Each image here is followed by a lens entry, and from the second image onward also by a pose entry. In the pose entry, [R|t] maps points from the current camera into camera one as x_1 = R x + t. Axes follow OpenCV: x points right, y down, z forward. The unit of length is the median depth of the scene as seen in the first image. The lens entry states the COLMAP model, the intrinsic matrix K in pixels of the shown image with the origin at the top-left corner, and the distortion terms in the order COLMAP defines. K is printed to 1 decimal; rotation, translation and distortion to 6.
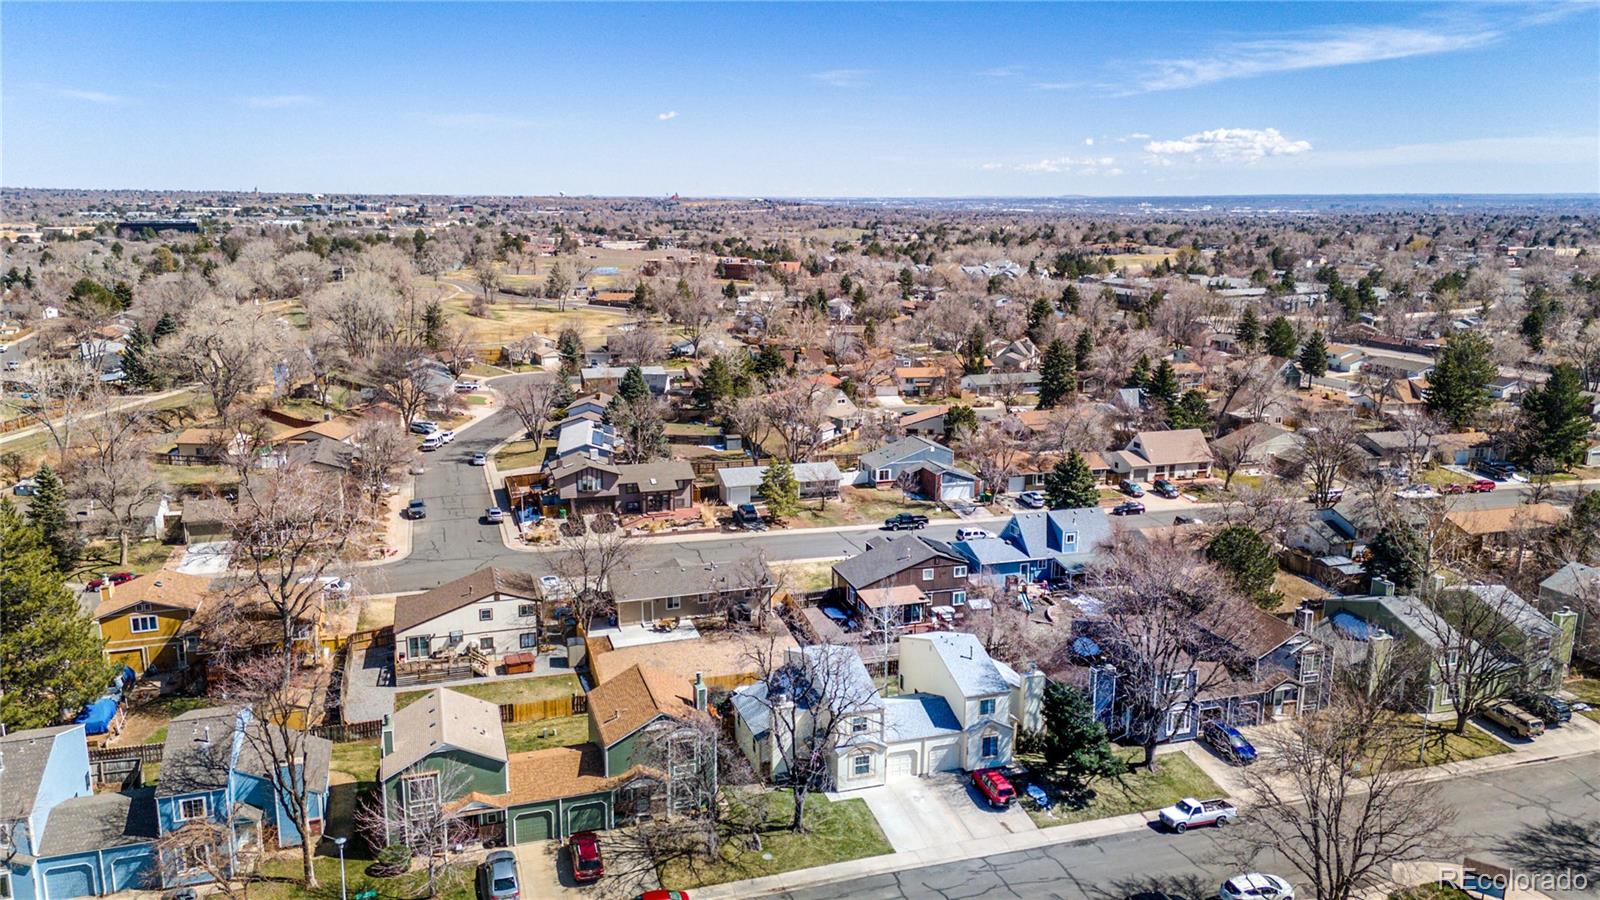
lens RADIAL K [[1177.6, 0, 800.0], [0, 1177.6, 450.0], [0, 0, 1]] dist [0.087155, -0.087605]
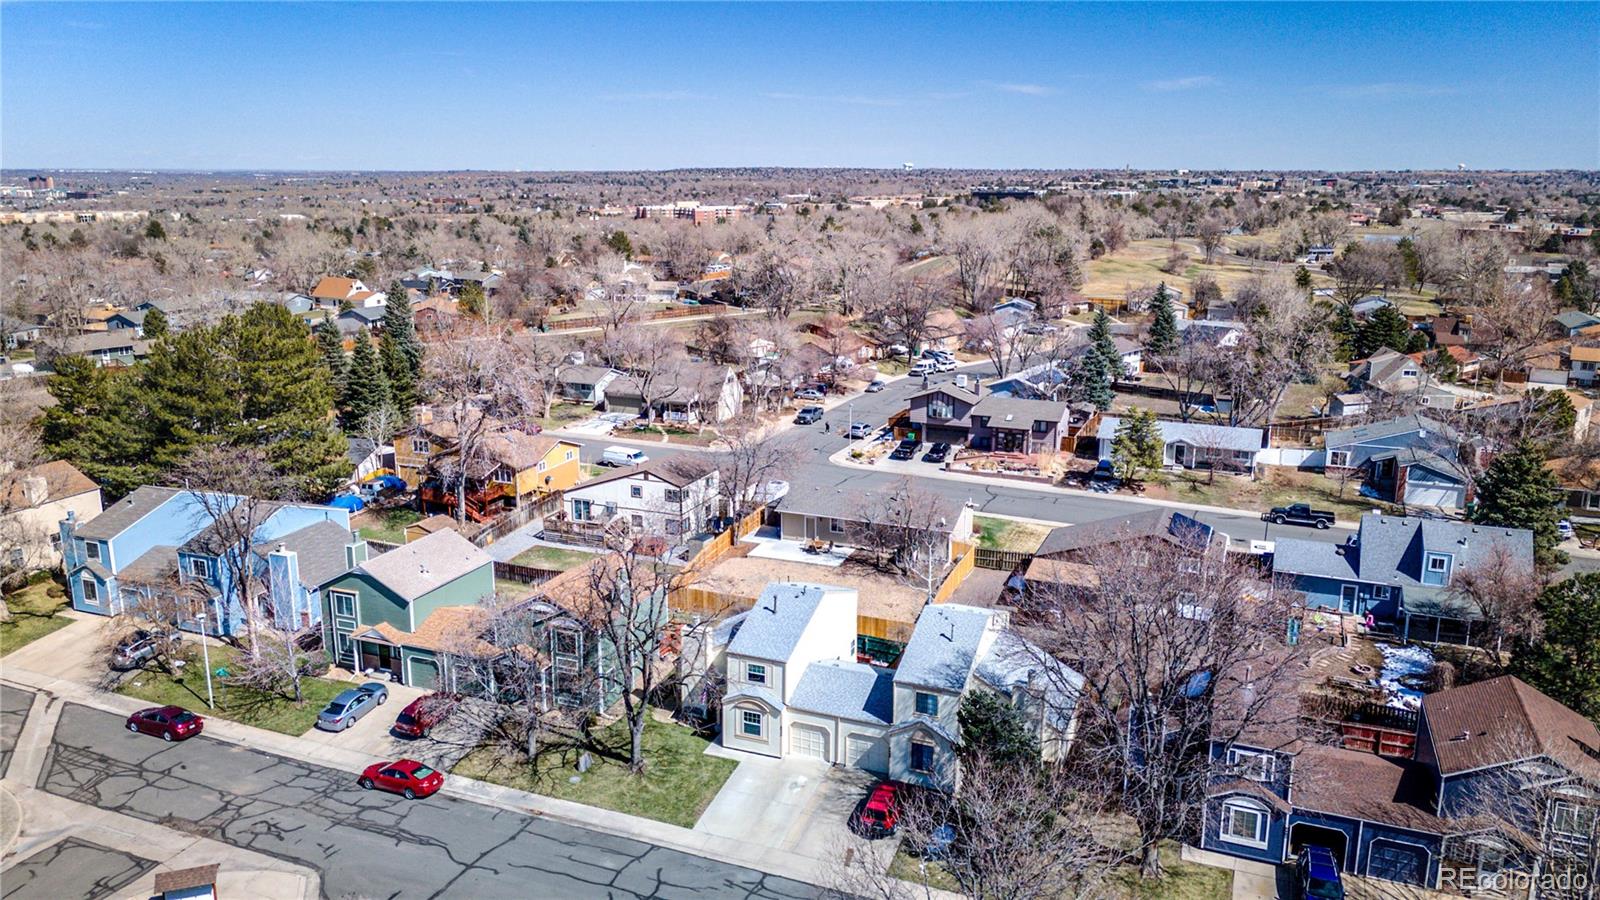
lens RADIAL K [[1176.7, 0, 800.0], [0, 1176.7, 450.0], [0, 0, 1]] dist [0.114056, -0.108579]
pose [[0.767240, 0.147605, -0.624144, 0.365301], [-0.137637, 0.988377, 0.064550, 0.017913], [0.626418, 0.036380, 0.778638, 0.259032]]
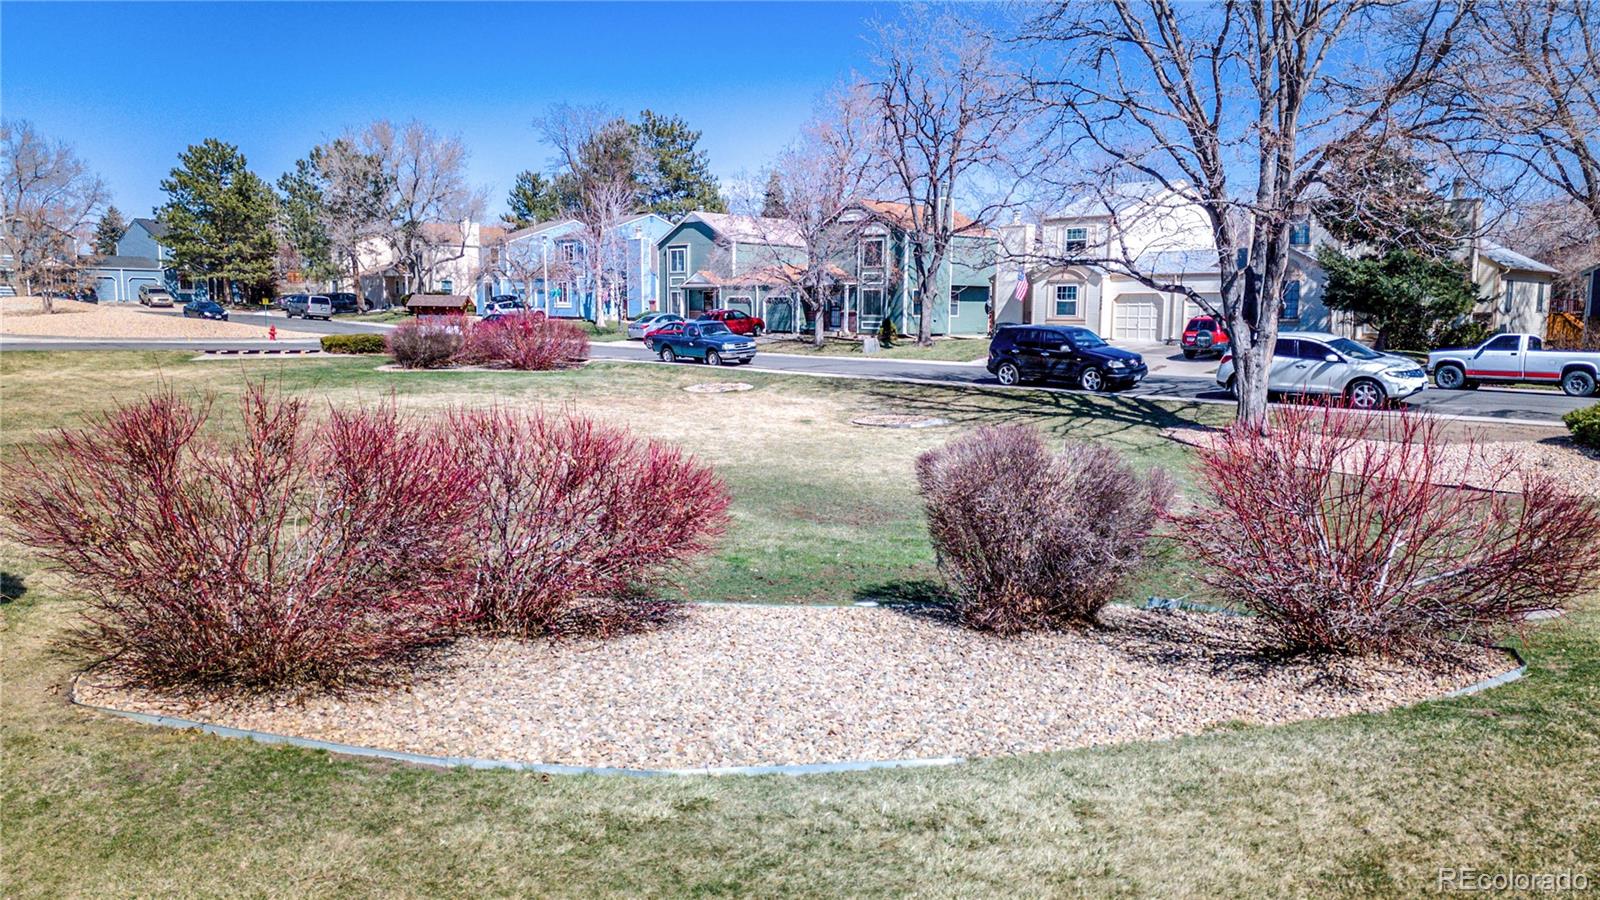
lens RADIAL K [[1165.6, 0, 805.4], [0, 1165.6, 450.5], [0, 0, 1]] dist [0.065614, -0.060419]
pose [[0.454475, 0.102990, -0.884785, 0.374923], [-0.197805, 0.980162, 0.012489, 0.243787], [0.868519, 0.169339, 0.465831, 0.391876]]
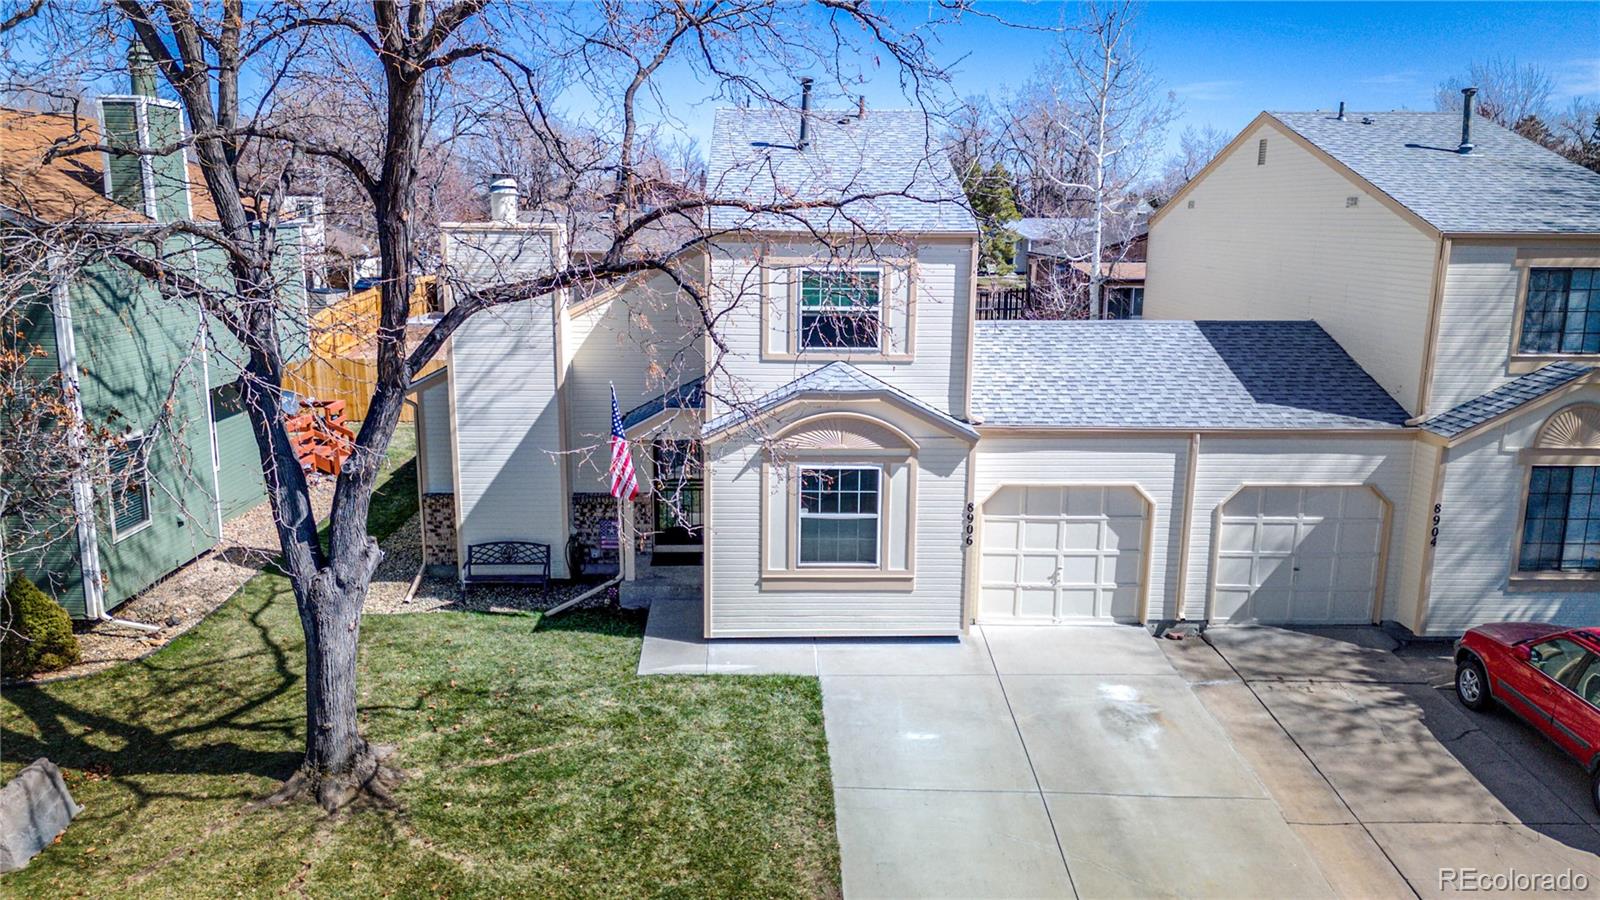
lens RADIAL K [[1165.6, 0, 805.4], [0, 1165.6, 450.5], [0, 0, 1]] dist [0.065614, -0.060419]
pose [[0.961051, 0.057036, -0.270422, 0.065139], [-0.062375, 0.997990, -0.011182, 0.171197], [0.269241, 0.027614, 0.962677, 0.541428]]
